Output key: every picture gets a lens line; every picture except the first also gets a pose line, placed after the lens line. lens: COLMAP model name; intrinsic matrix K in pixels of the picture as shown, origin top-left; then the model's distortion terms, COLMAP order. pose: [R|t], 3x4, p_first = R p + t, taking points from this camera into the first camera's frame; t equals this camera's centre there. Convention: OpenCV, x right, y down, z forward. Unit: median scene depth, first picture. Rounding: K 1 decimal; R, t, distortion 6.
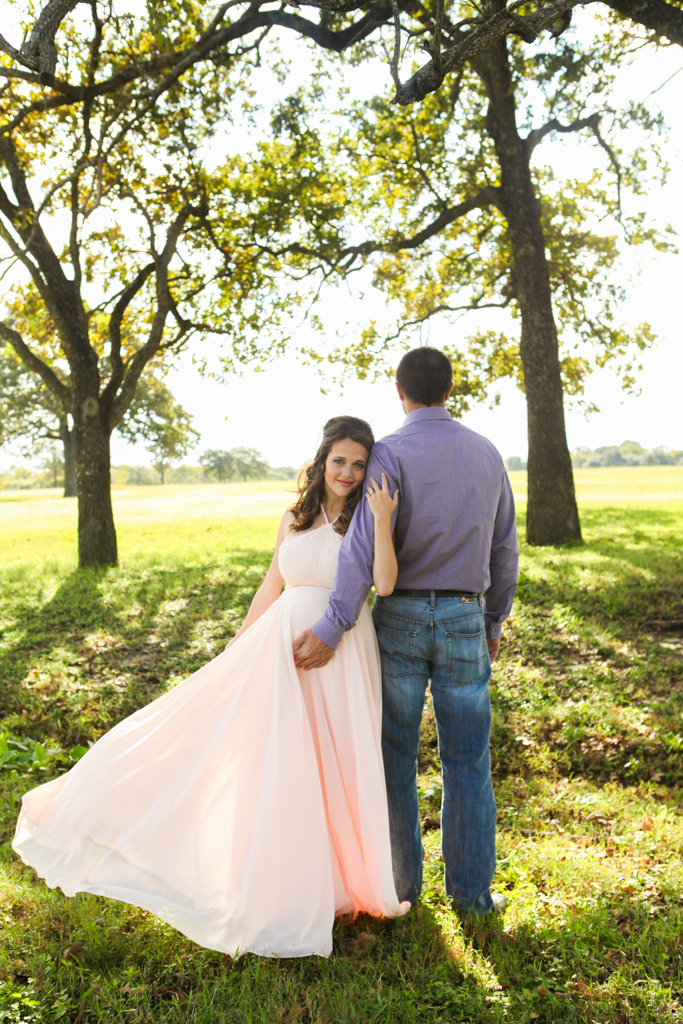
lens RADIAL K [[1167.6, 0, 341.5], [0, 1167.6, 512.0], [0, 0, 1]] dist [-0.006867, -0.011350]
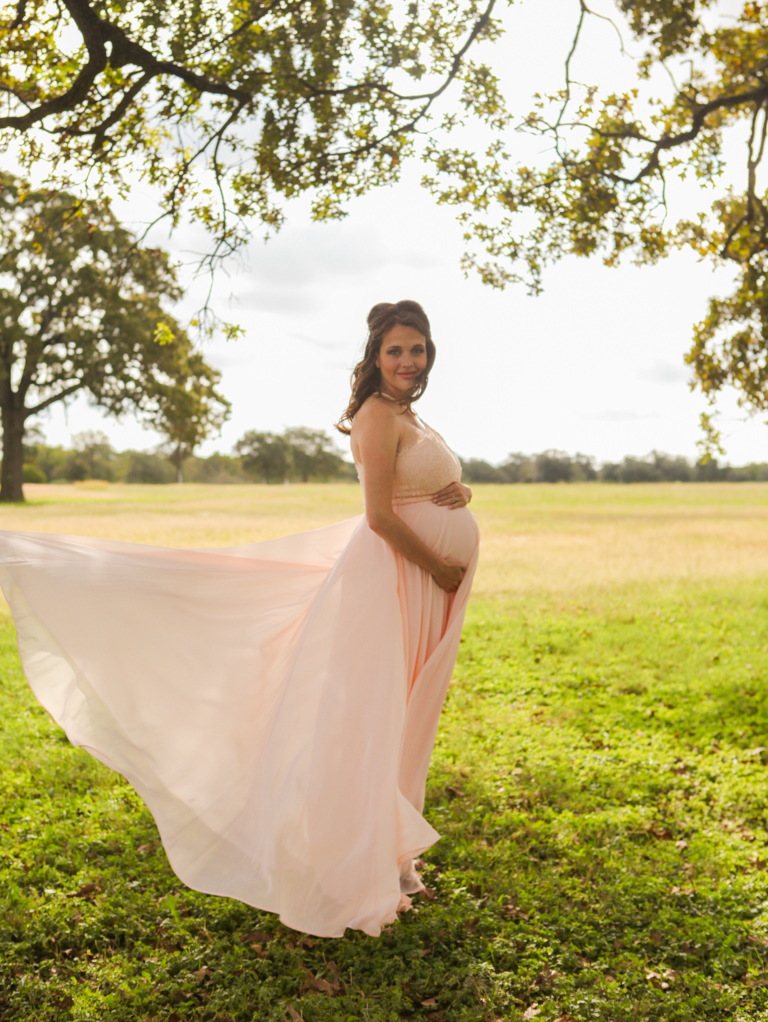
lens RADIAL K [[1539.4, 0, 384.0], [0, 1539.4, 511.0], [0, 0, 1]] dist [-0.167008, -0.017654]
pose [[0.998874, 0.033317, -0.033778, -0.032674], [-0.033524, 0.999422, -0.005603, -0.023817], [0.033572, 0.006729, 0.999414, 0.529856]]
